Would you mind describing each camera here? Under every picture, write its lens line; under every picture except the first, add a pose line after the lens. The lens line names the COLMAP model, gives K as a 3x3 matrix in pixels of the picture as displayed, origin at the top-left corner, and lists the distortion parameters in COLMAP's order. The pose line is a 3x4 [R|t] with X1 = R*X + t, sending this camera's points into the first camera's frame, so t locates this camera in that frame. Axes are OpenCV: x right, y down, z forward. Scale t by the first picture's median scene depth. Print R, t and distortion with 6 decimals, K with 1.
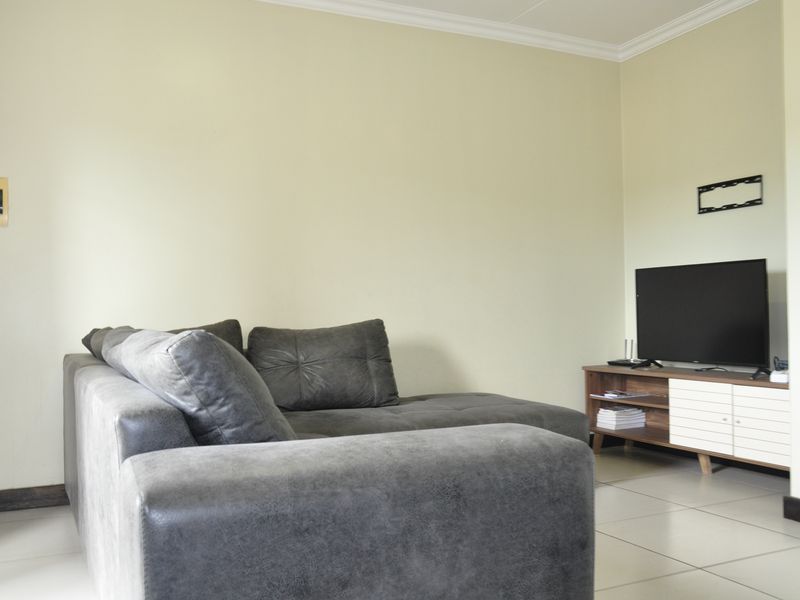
lens RADIAL K [[790.9, 0, 400.0], [0, 790.9, 300.0], [0, 0, 1]] dist [-0.058193, 0.013858]
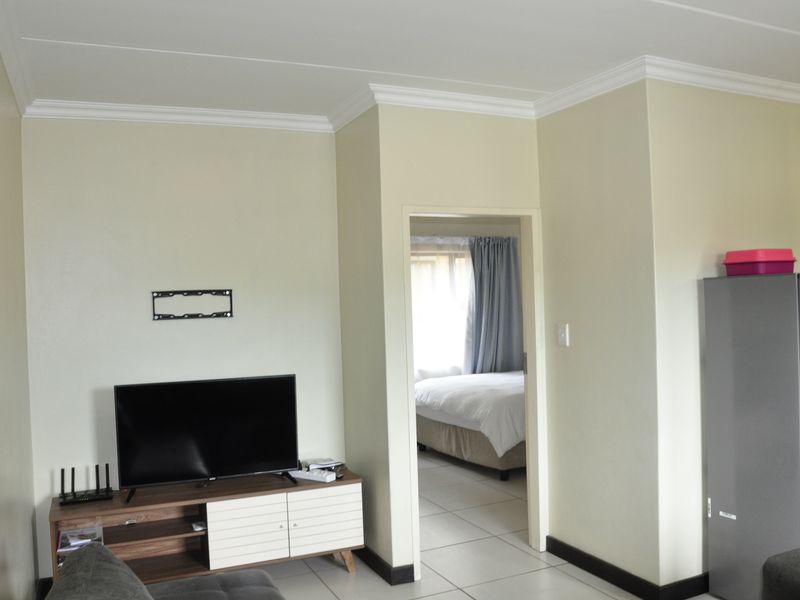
lens RADIAL K [[714.8, 0, 400.0], [0, 714.8, 300.0], [0, 0, 1]] dist [-0.136180, 0.092875]
pose [[0.012043, 0.003052, 0.999923, -0.519364], [0.008757, 0.999957, -0.003158, -0.145626], [-0.999889, 0.008795, 0.012015, 0.784468]]
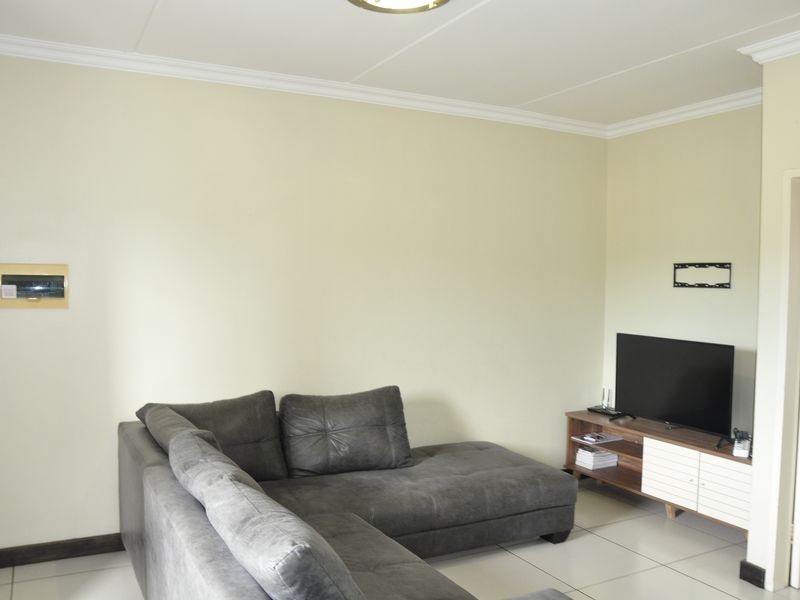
lens RADIAL K [[714.8, 0, 400.0], [0, 714.8, 300.0], [0, 0, 1]] dist [-0.136180, 0.092875]
pose [[0.998948, 0.025078, 0.038402, -0.062361], [-0.027036, 0.998314, 0.051357, -0.150015], [-0.037049, -0.052341, 0.997942, -0.004724]]
